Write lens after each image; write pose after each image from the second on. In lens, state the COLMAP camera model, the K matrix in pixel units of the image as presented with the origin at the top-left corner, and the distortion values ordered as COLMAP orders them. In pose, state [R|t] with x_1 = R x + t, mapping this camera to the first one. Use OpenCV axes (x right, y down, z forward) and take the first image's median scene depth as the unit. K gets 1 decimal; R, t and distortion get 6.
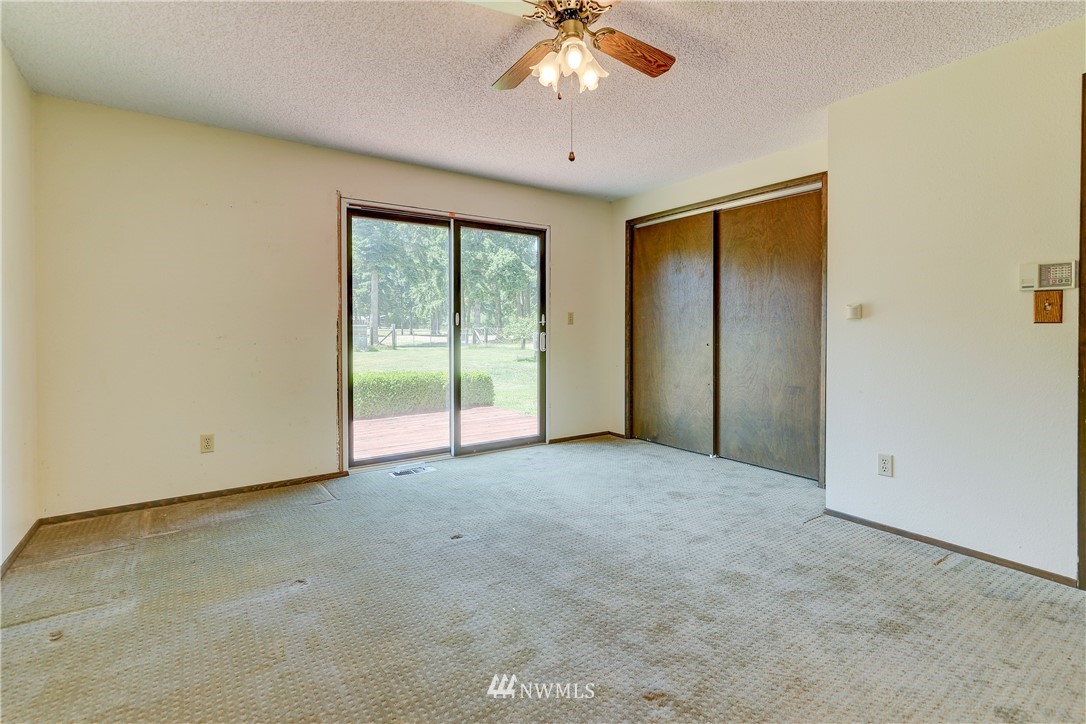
lens RADIAL K [[507.6, 0, 542.9], [0, 507.6, 335.0], [0, 0, 1]] dist [0.000762, -0.000017]
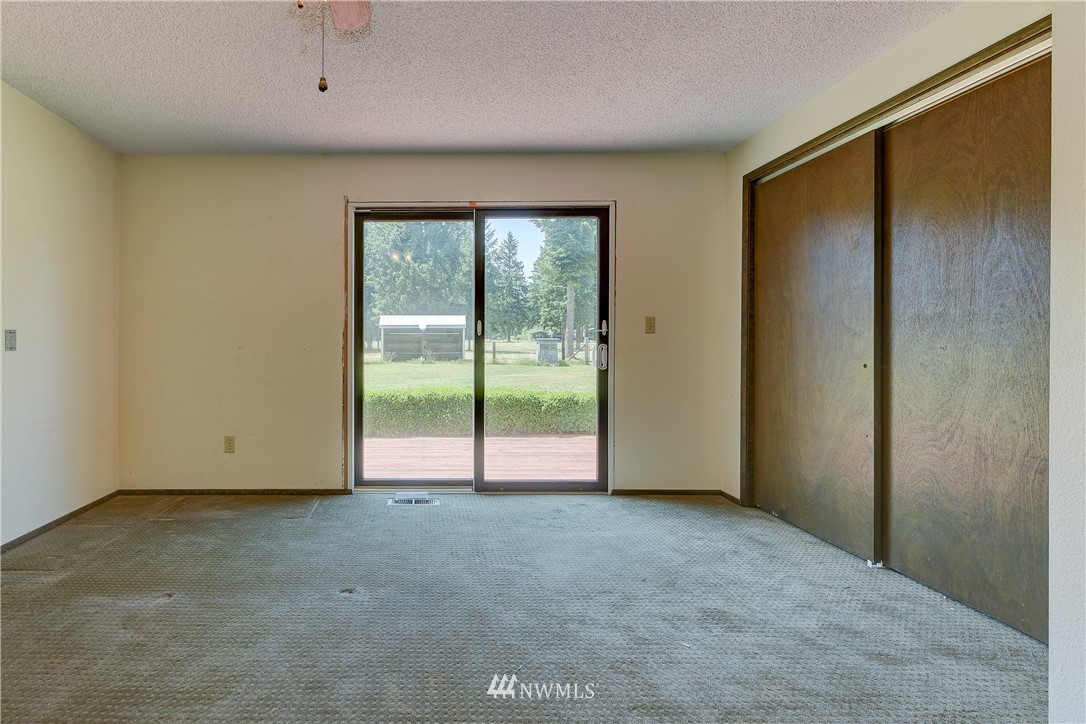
lens RADIAL K [[532.5, 0, 543.0], [0, 532.5, 346.9], [0, 0, 1]] dist [-0.001413, 0.000085]
pose [[0.818450, 0.002536, -0.574573, 0.384003], [-0.007000, 0.999960, -0.005556, 0.003708], [0.574536, 0.008570, 0.818435, 0.312564]]
